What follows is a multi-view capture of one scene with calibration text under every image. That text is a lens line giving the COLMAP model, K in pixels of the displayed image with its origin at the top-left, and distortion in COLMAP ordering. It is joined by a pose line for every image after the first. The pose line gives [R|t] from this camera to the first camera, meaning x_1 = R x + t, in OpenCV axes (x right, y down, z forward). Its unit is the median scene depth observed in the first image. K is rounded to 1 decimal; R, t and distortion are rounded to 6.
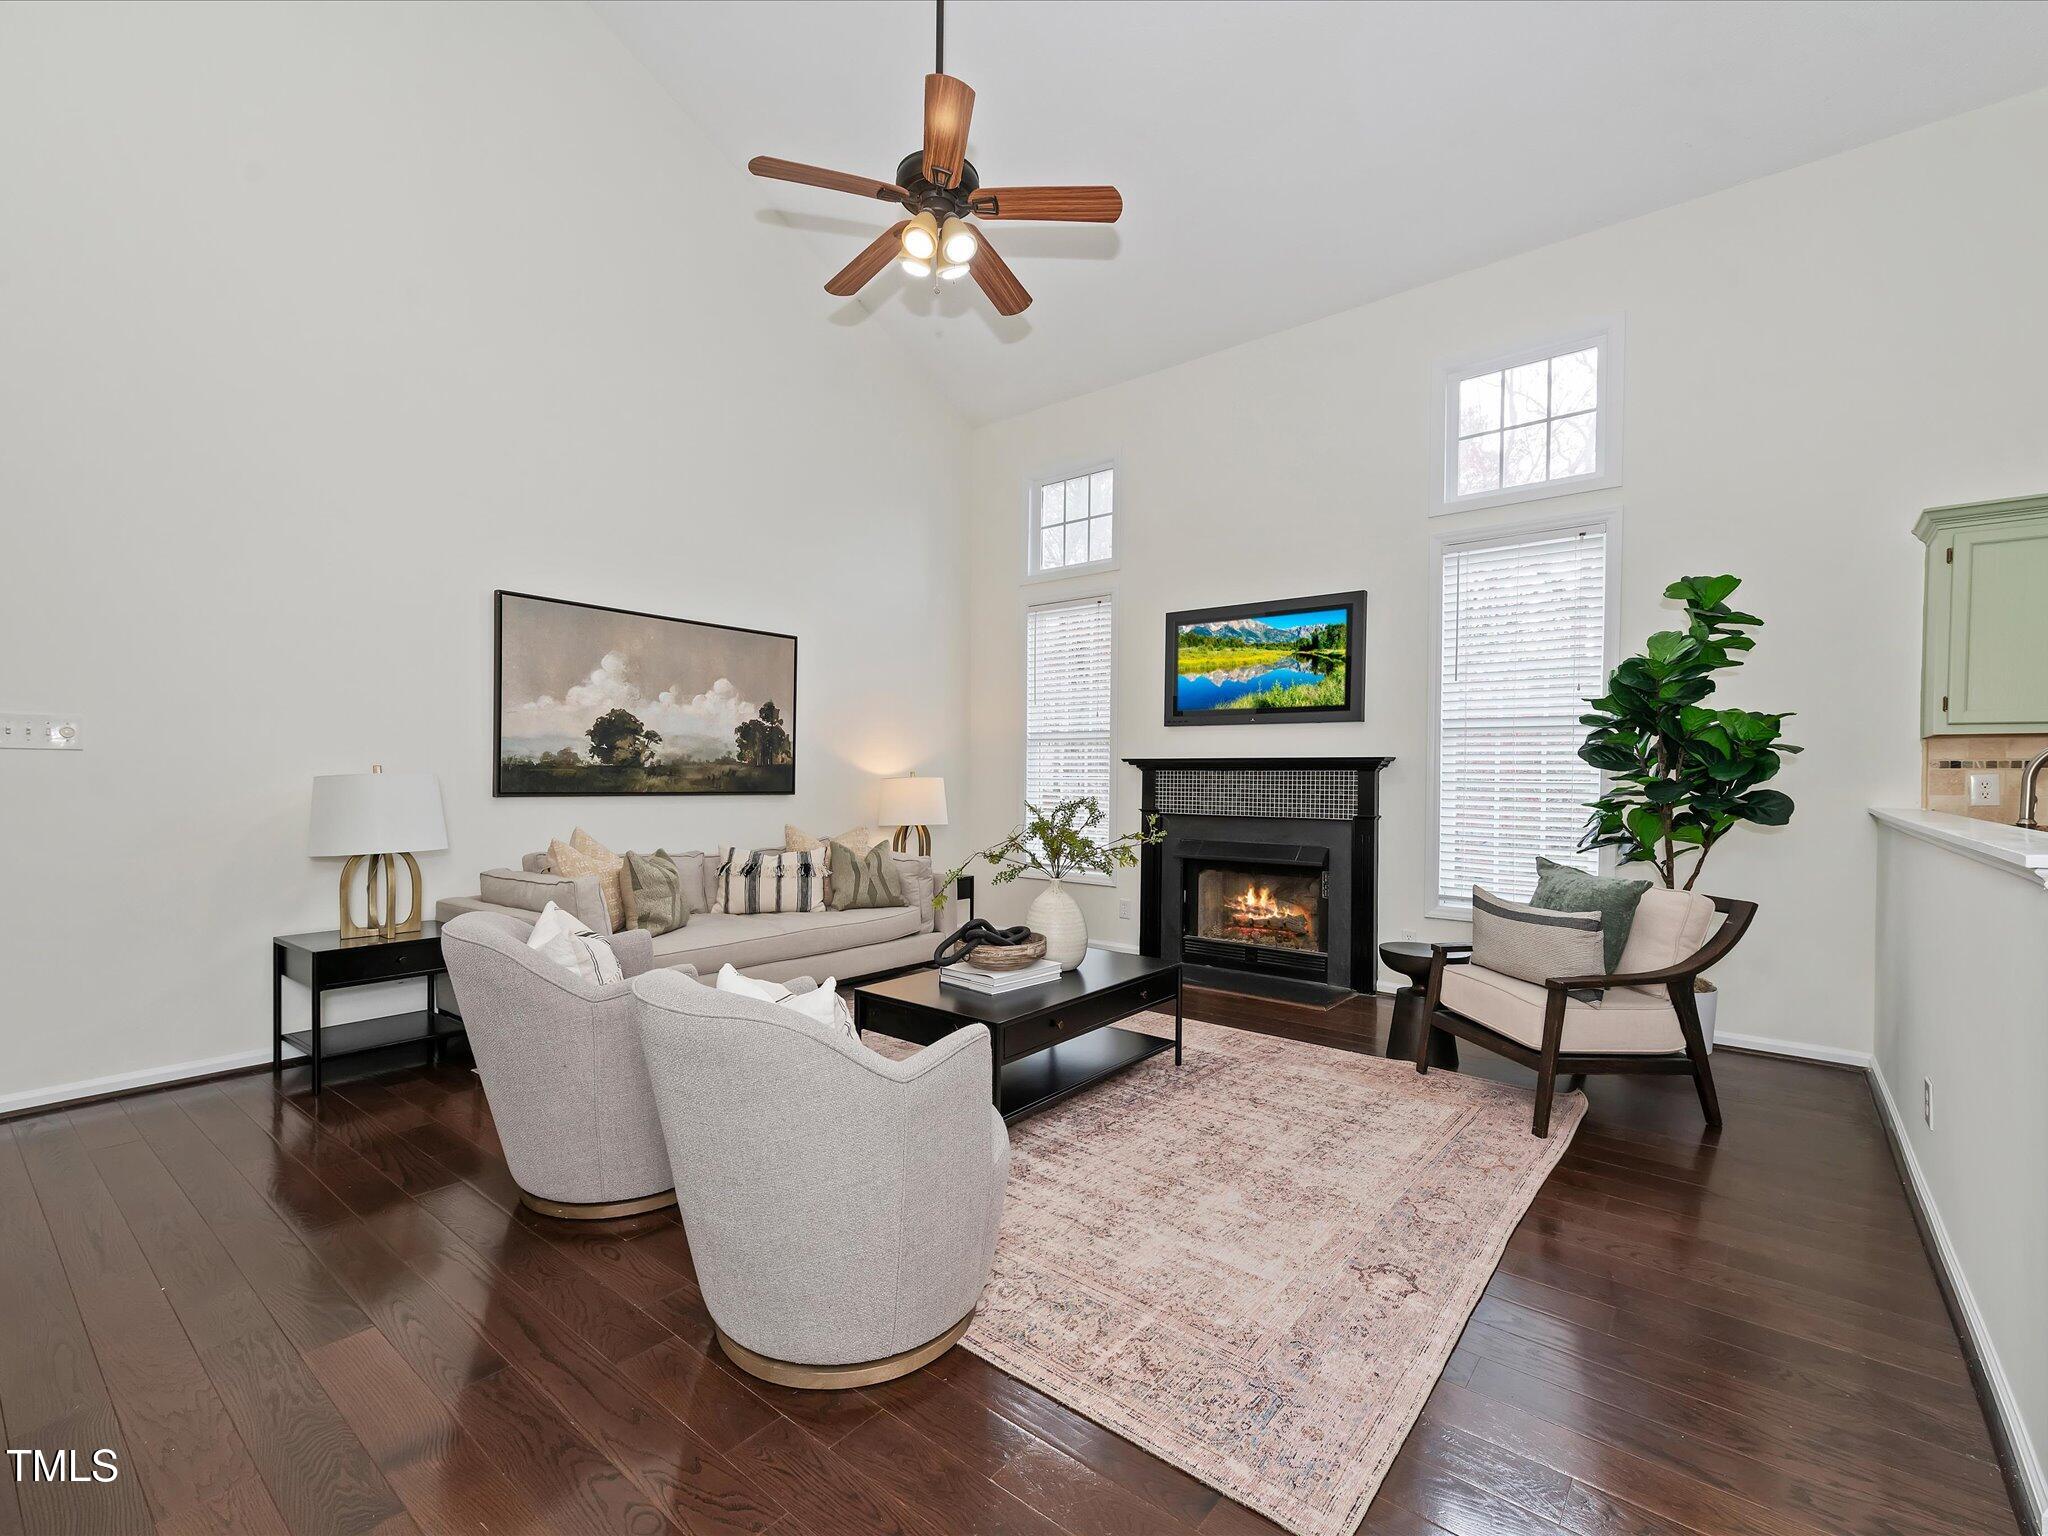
lens RADIAL K [[903.0, 0, 1009.0], [0, 903.0, 790.0], [0, 0, 1]] dist [0.005369, -0.002224]
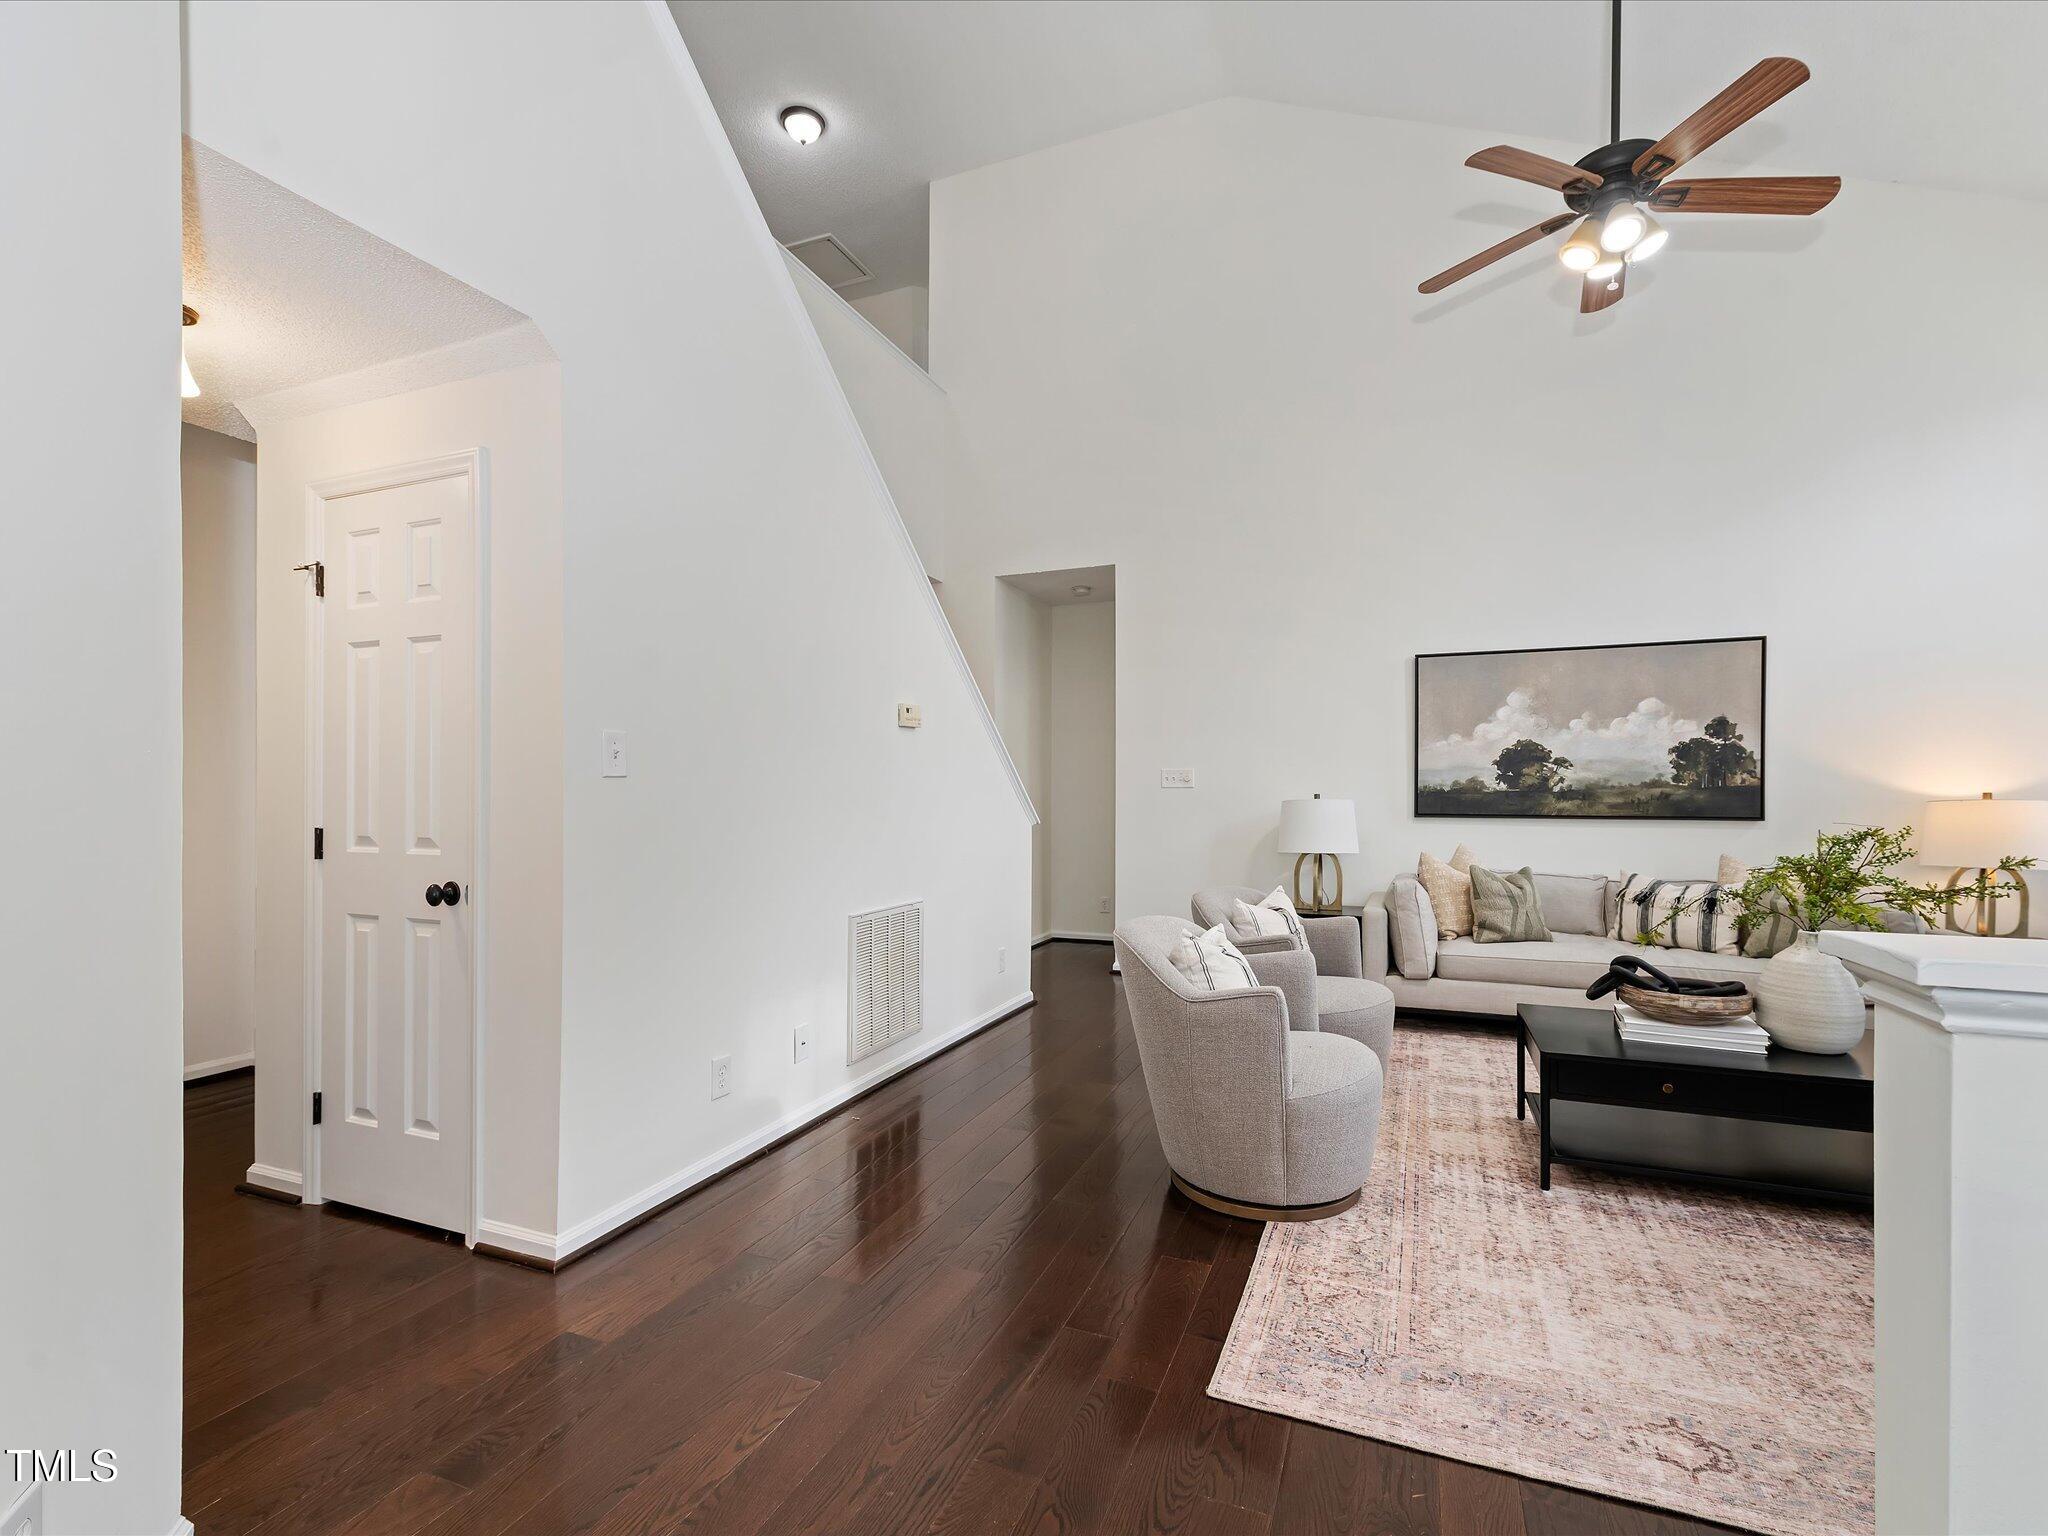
lens RADIAL K [[903.0, 0, 1039.3], [0, 903.0, 799.7], [0, 0, 1]] dist [0.005369, -0.002224]
pose [[0.295164, -0.004682, -0.955435, 0.437190], [-0.011012, 0.999905, -0.008302, -0.000458], [0.955383, 0.012971, 0.295085, 0.104608]]
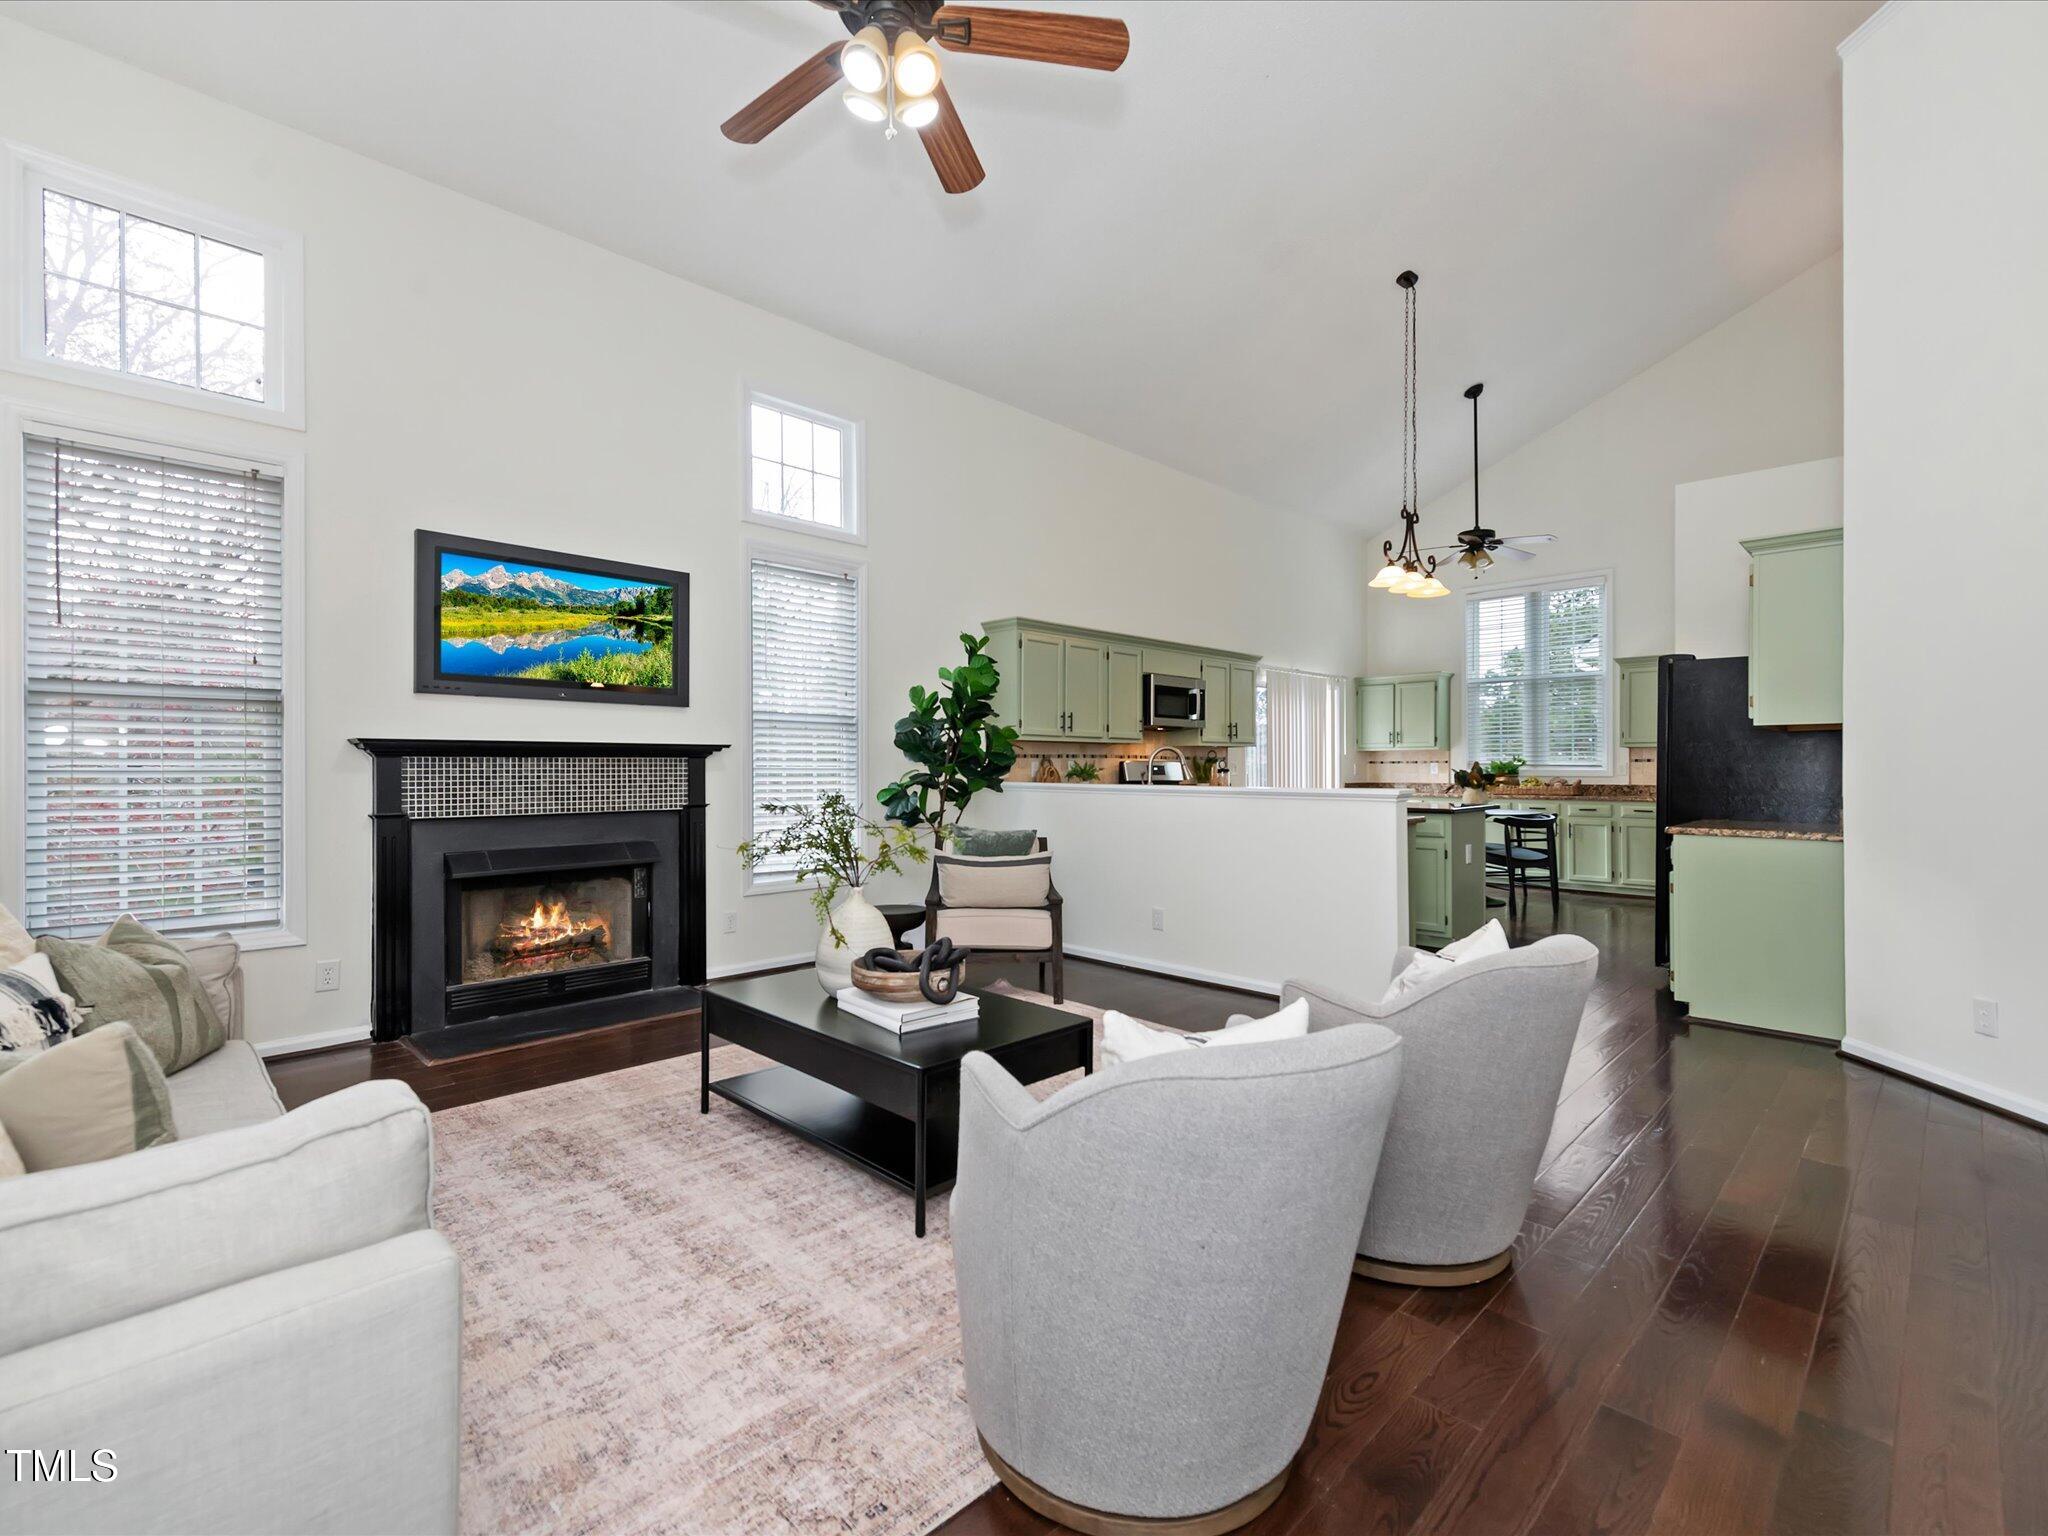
lens RADIAL K [[903.0, 0, 1022.0], [0, 903.0, 762.9], [0, 0, 1]] dist [0.005369, -0.002224]
pose [[0.094170, -0.003032, 0.995552, -0.560171], [0.017227, 0.999851, 0.001416, -0.011946], [-0.995407, 0.017017, 0.094208, 0.573892]]
